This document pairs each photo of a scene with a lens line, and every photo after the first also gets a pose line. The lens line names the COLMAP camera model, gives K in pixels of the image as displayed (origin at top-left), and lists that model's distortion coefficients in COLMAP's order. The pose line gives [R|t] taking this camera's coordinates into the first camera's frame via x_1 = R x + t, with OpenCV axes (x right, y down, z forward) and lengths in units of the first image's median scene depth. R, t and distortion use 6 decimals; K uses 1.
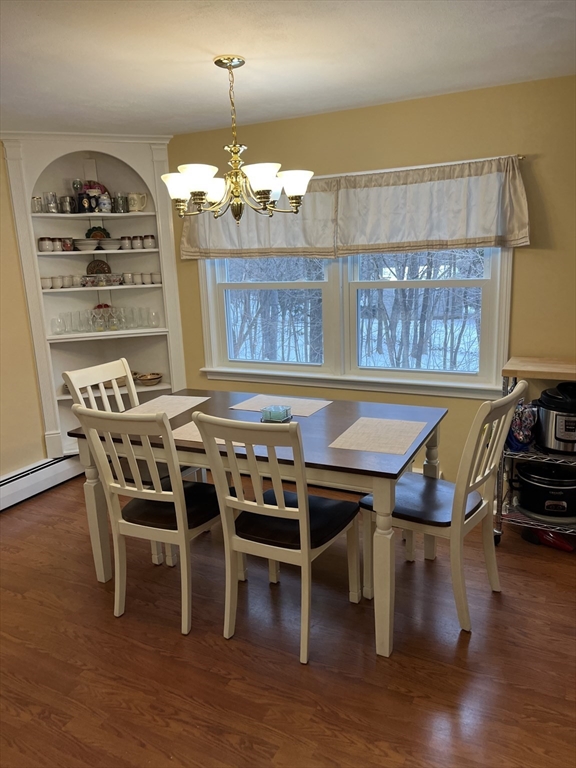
lens RADIAL K [[582.2, 0, 289.2], [0, 582.2, 383.2], [0, 0, 1]] dist [0.015469, -0.024293]
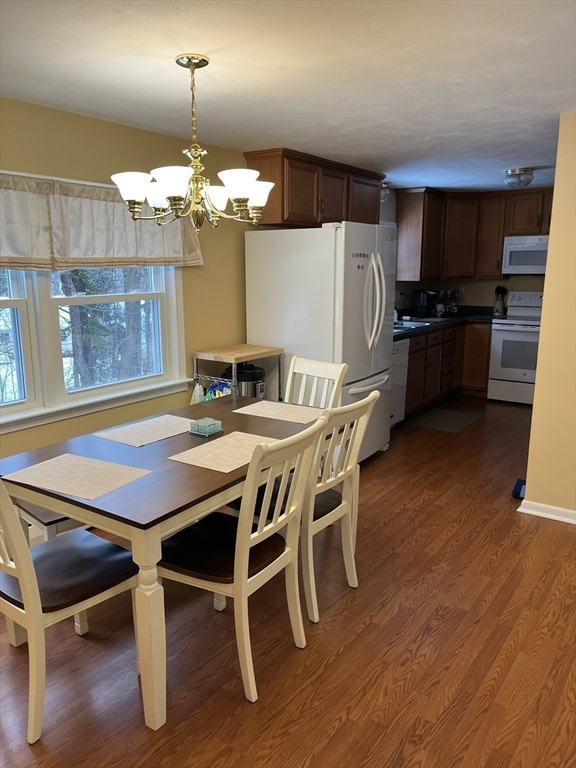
lens RADIAL K [[582.2, 0, 267.1], [0, 582.2, 388.7], [0, 0, 1]] dist [0.015469, -0.024293]
pose [[0.167373, -0.169252, 0.971257, -0.800424], [0.208658, 0.968918, 0.132888, -0.100491], [-0.963560, 0.180418, 0.197487, 0.588317]]
